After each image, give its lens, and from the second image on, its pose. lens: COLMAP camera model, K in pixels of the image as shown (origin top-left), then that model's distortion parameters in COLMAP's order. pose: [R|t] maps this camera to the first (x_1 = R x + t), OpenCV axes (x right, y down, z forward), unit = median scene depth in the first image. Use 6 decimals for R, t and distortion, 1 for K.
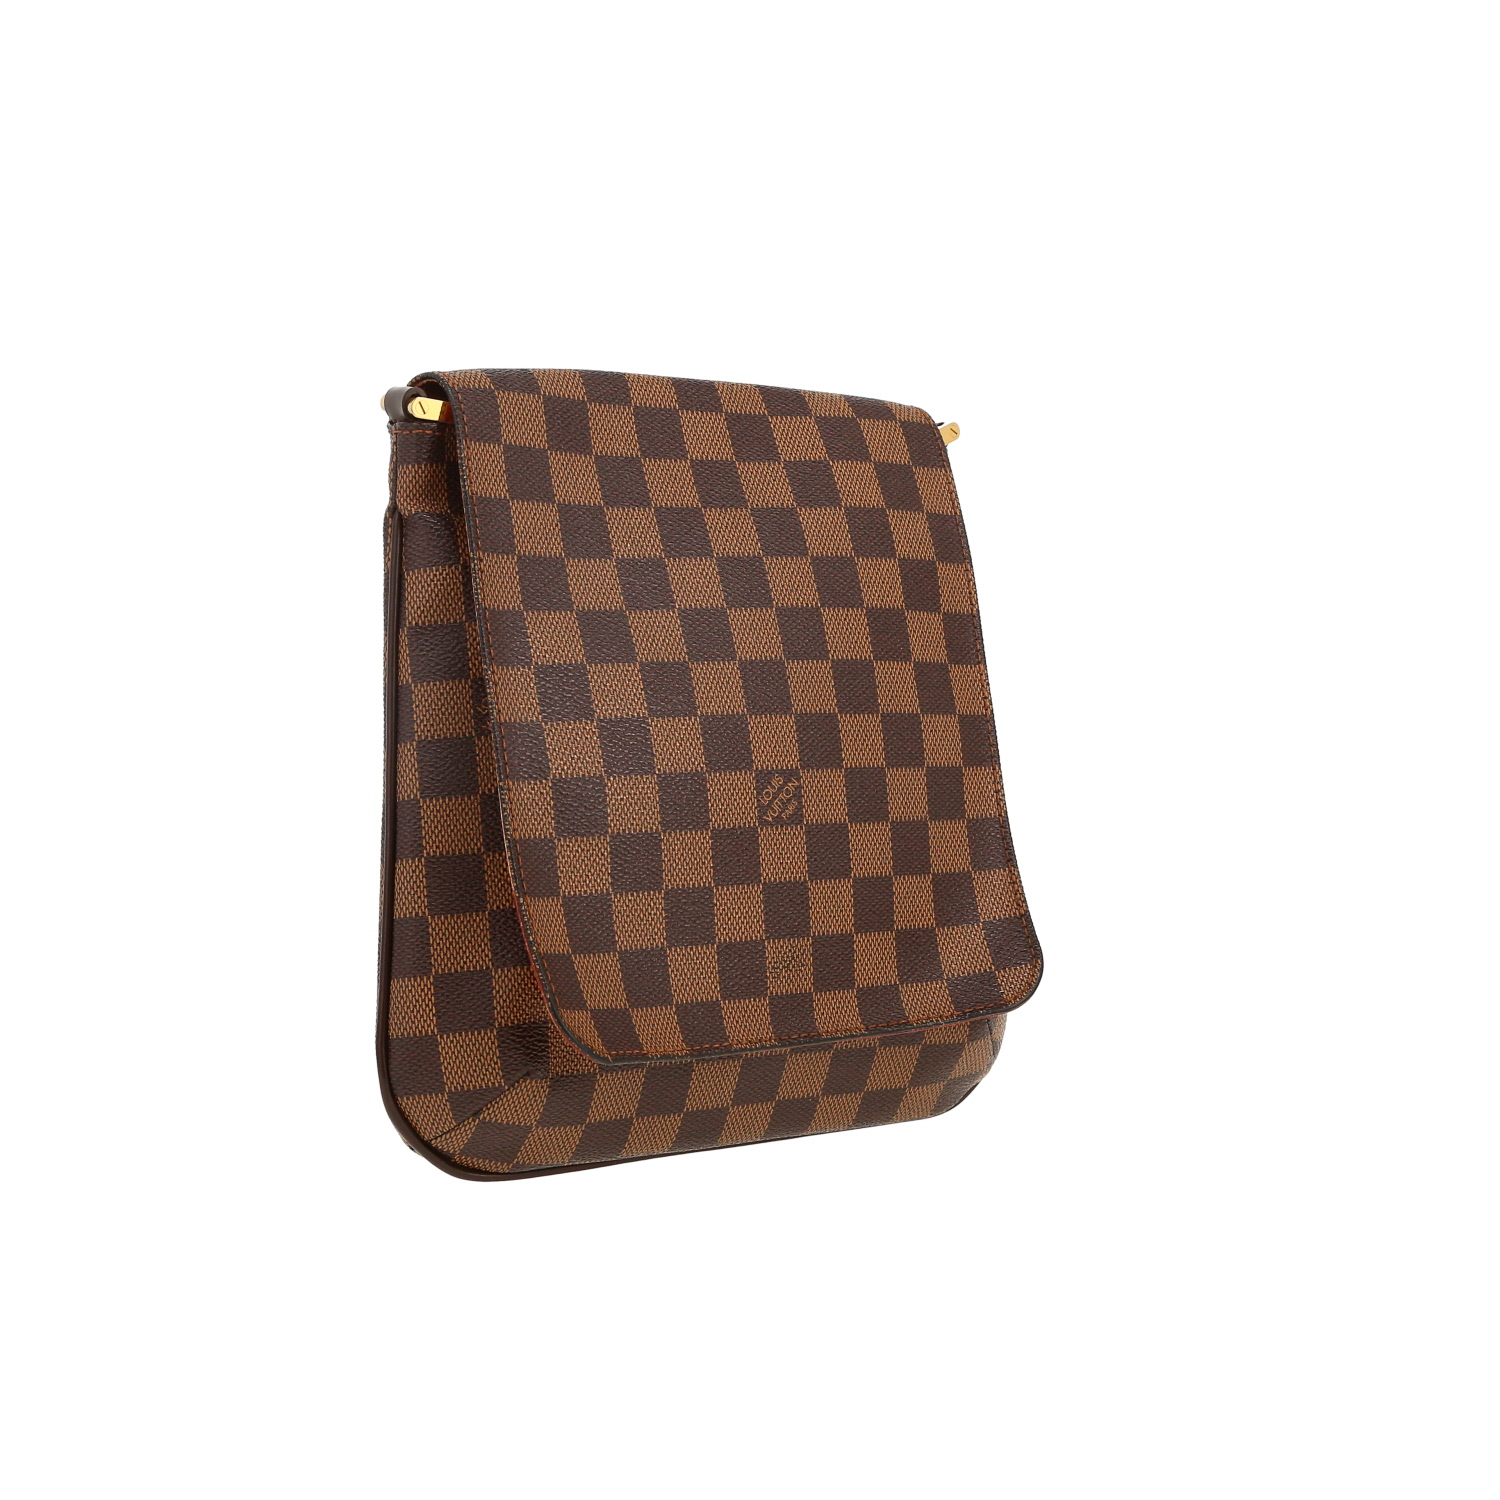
lens RADIAL K [[2470.0, 0, 750.0], [0, 2470.0, 750.0], [0, 0, 1]] dist [0.044277, 0.020879]
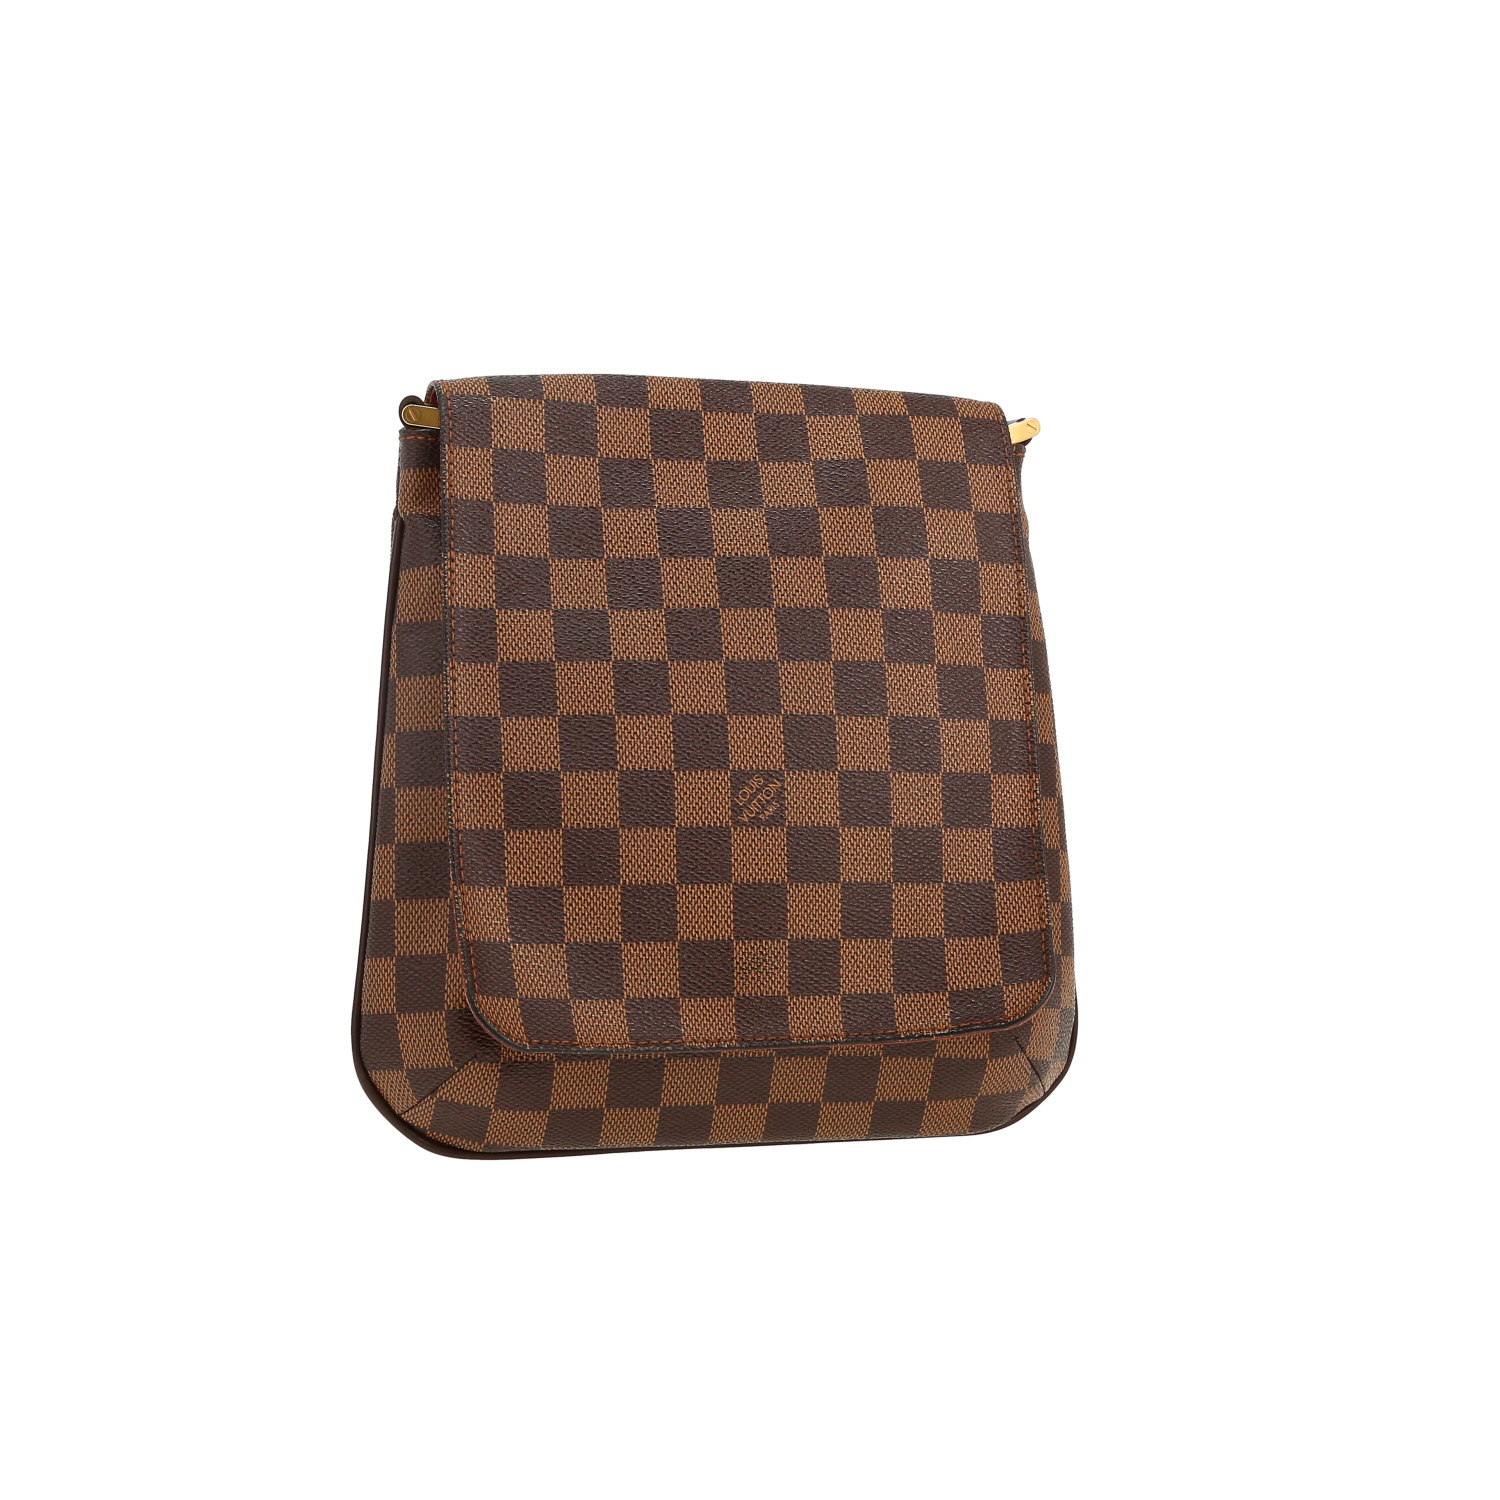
lens RADIAL K [[2470.0, 0, 750.0], [0, 2470.0, 750.0], [0, 0, 1]] dist [0.044277, 0.020879]
pose [[0.940472, 0.024626, -0.338977, 0.357435], [-0.025452, 0.999674, 0.002007, -0.002239], [0.338916, 0.006740, 0.940793, 0.063544]]
